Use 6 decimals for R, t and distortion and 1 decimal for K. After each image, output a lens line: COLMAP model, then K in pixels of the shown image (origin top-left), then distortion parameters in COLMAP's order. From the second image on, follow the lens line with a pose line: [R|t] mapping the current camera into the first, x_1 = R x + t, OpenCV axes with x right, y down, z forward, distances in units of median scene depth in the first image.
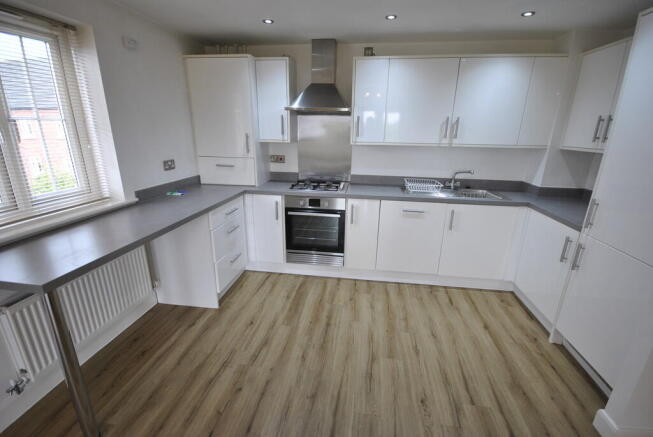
lens RADIAL K [[288.3, 0, 329.5], [0, 288.3, 218.8], [0, 0, 1]] dist [-0.000394, -0.000692]
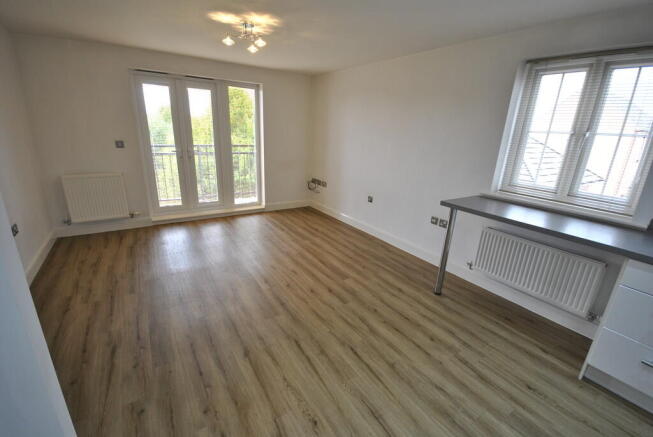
lens RADIAL K [[288.3, 0, 329.5], [0, 288.3, 218.8], [0, 0, 1]] dist [-0.000394, -0.000692]
pose [[-0.747861, 0.150990, -0.646457, 0.507761], [-0.250119, 0.837943, 0.485068, -0.233172], [0.614935, 0.524455, -0.588899, 0.797840]]
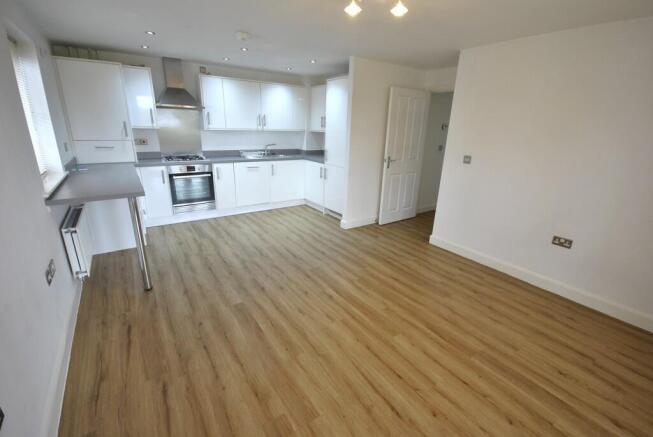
lens RADIAL K [[288.3, 0, 329.5], [0, 288.3, 218.8], [0, 0, 1]] dist [-0.000394, -0.000692]
pose [[0.733367, -0.205440, 0.648049, -0.604271], [0.183455, 0.977687, 0.102332, 0.196875], [-0.654612, 0.043841, 0.754692, -0.664754]]
